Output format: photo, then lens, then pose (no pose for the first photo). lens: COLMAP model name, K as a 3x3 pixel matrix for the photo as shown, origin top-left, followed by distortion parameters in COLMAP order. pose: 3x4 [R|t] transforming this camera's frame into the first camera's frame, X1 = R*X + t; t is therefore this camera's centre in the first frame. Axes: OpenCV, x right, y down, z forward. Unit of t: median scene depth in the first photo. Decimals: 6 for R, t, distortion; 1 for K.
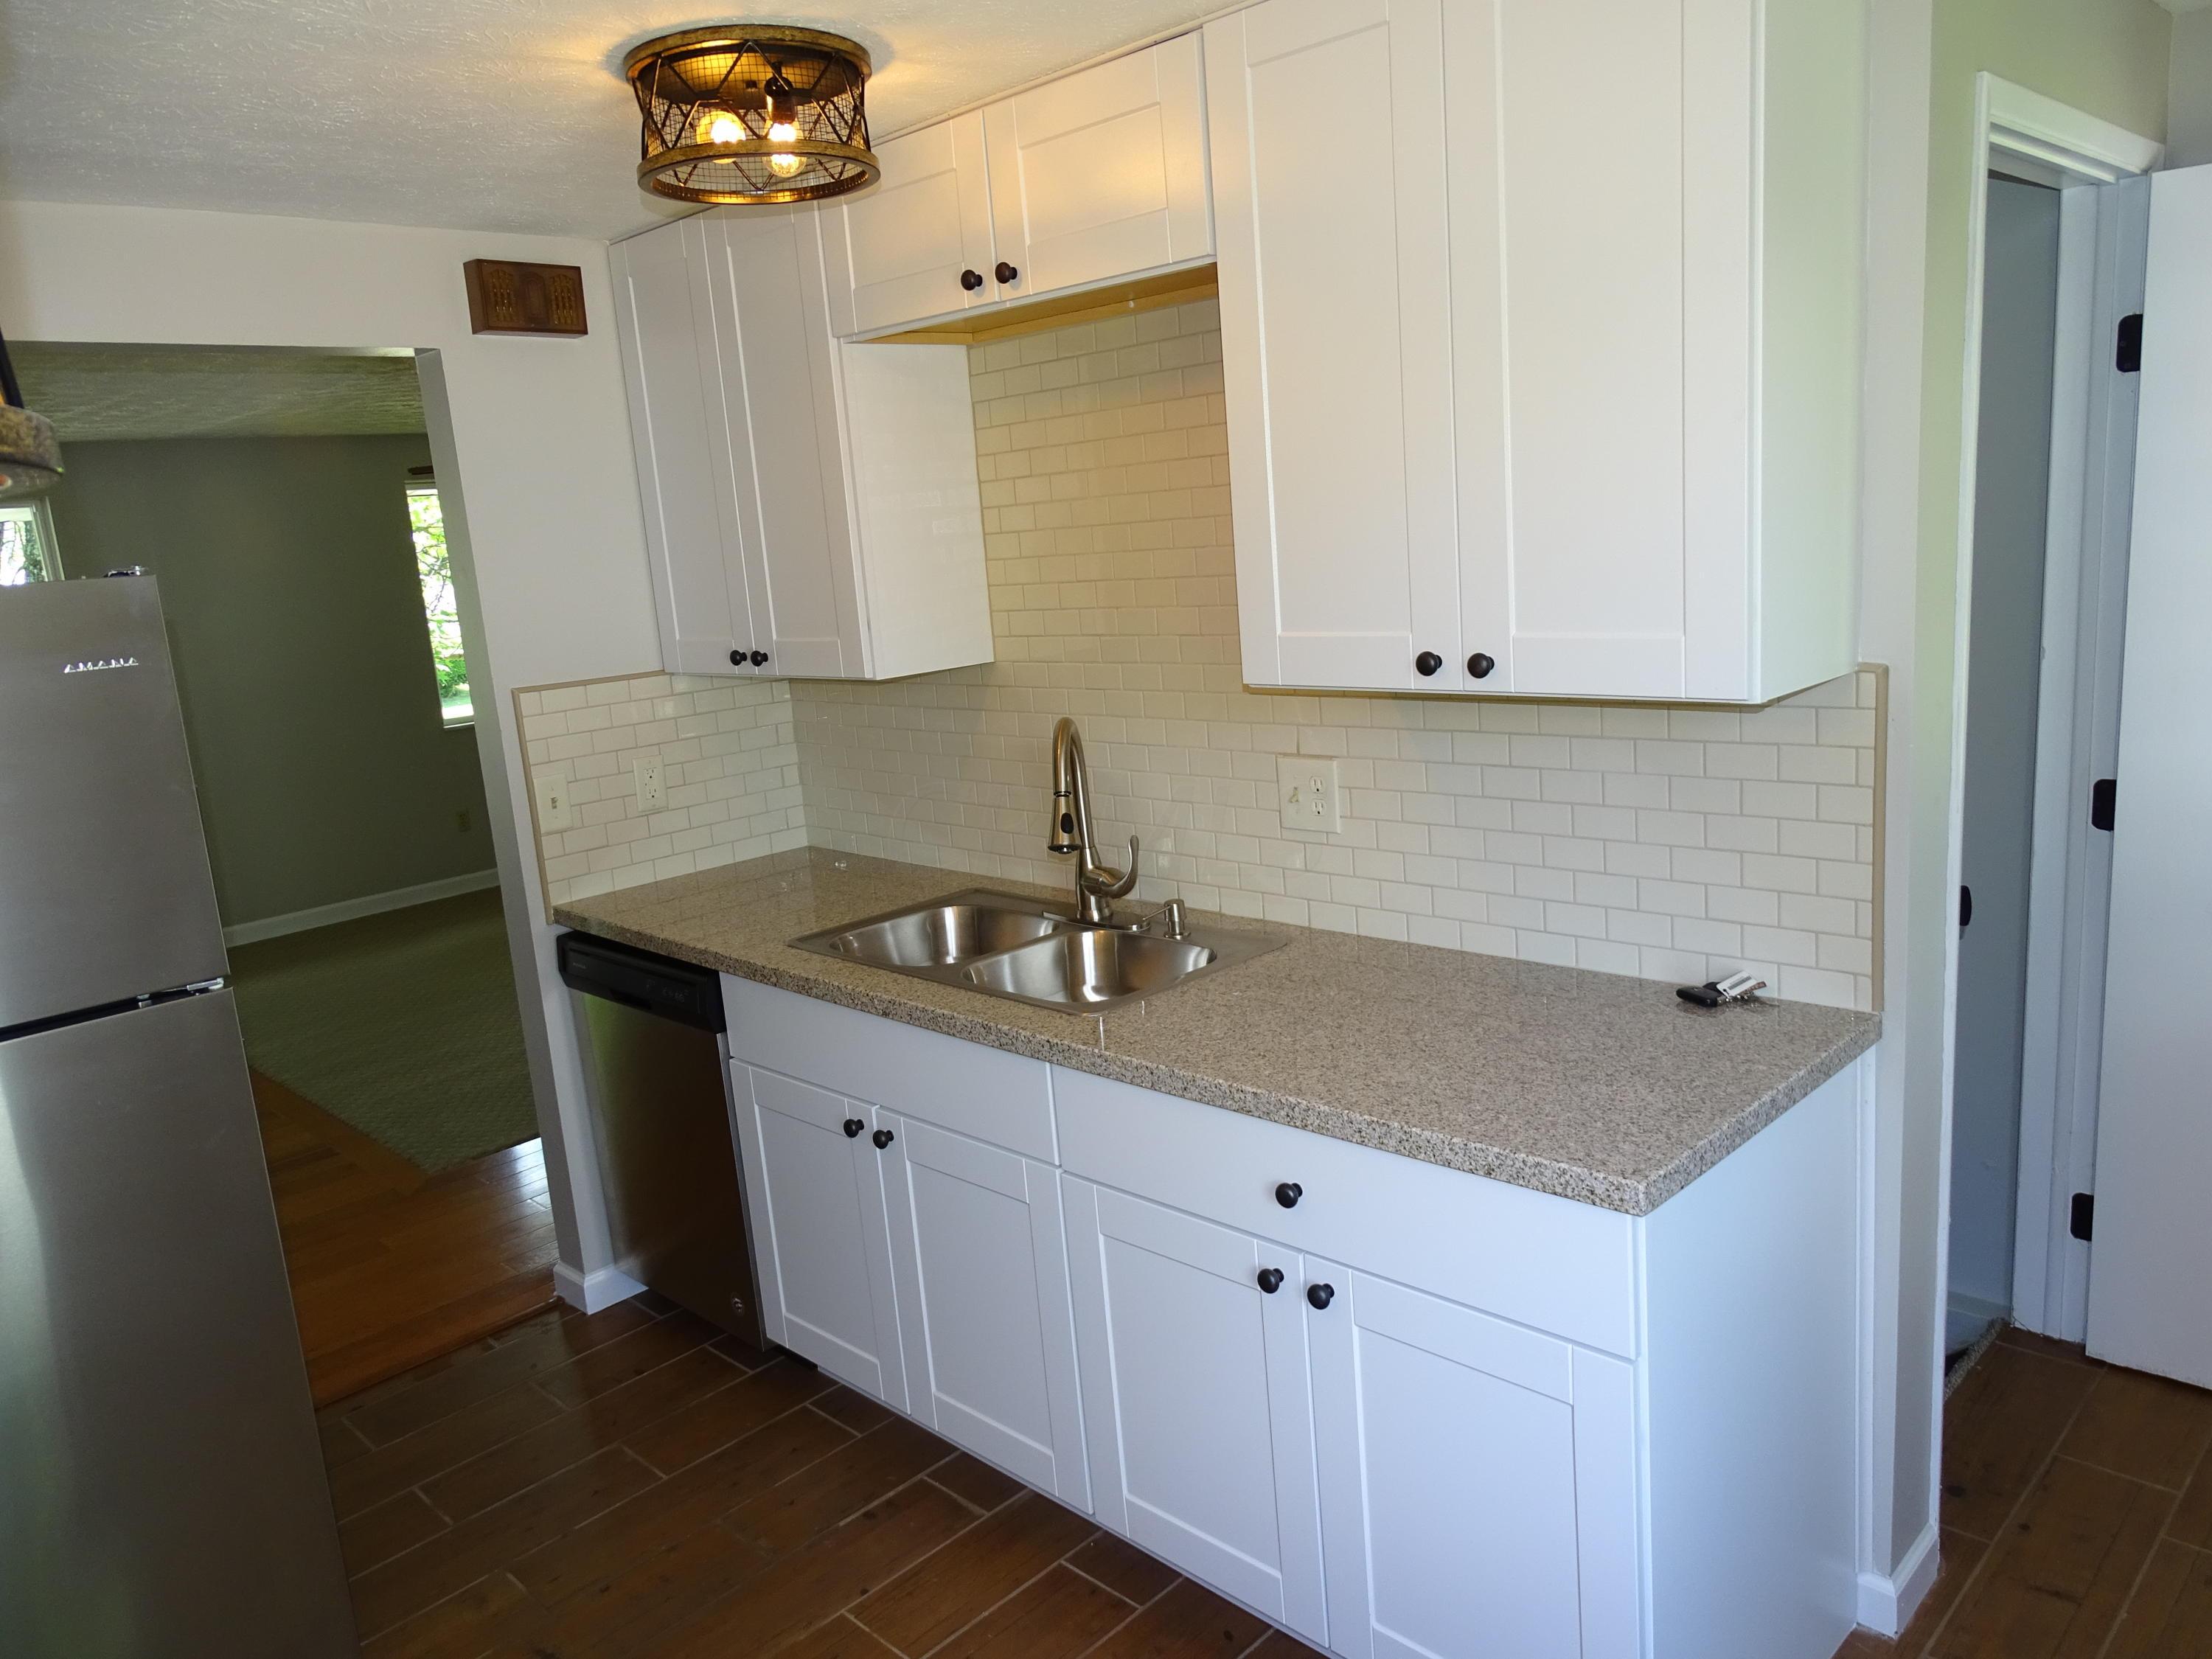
lens RADIAL K [[1568.5, 0, 1106.0], [0, 1568.5, 829.5], [0, 0, 1]] dist [-0.010982, -0.002897]
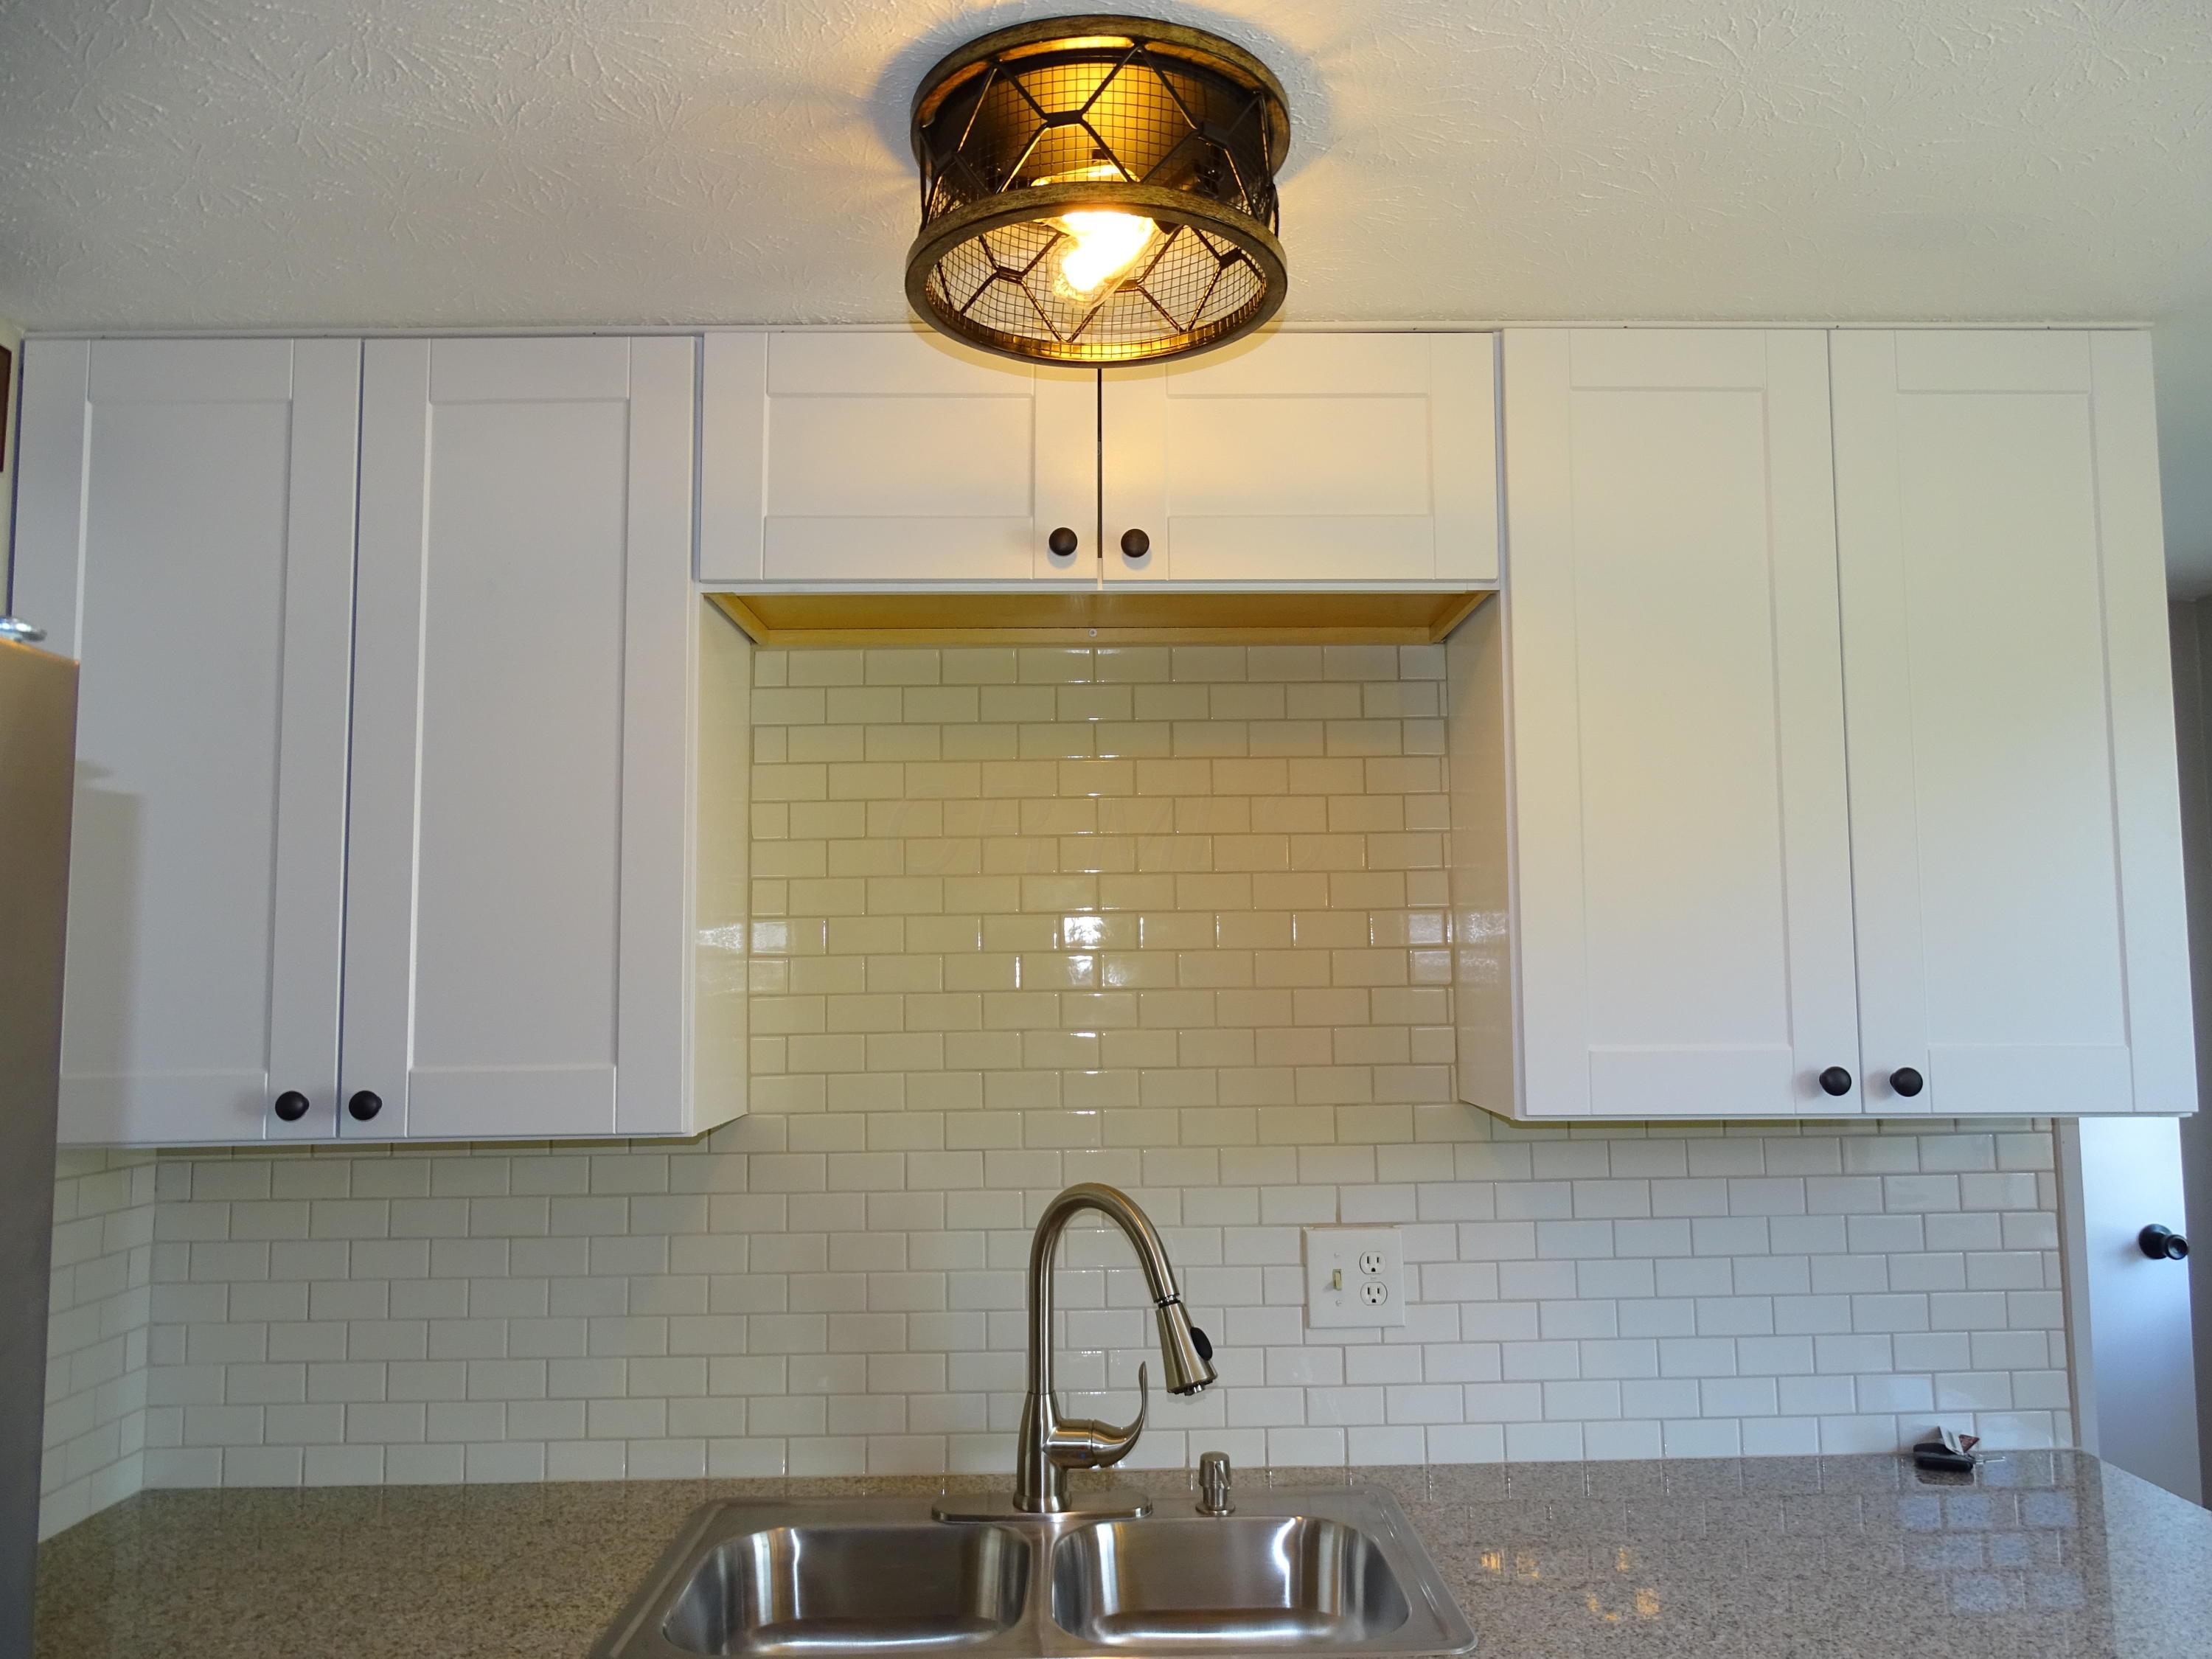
lens RADIAL K [[1534.6, 0, 1106.5], [0, 1534.6, 797.0], [0, 0, 1]] dist [-0.005786, -0.000360]
pose [[0.700856, 0.128538, 0.701626, -0.516074], [0.095961, 0.957698, -0.271306, -0.056248], [-0.706819, 0.257475, 0.658873, 0.545513]]
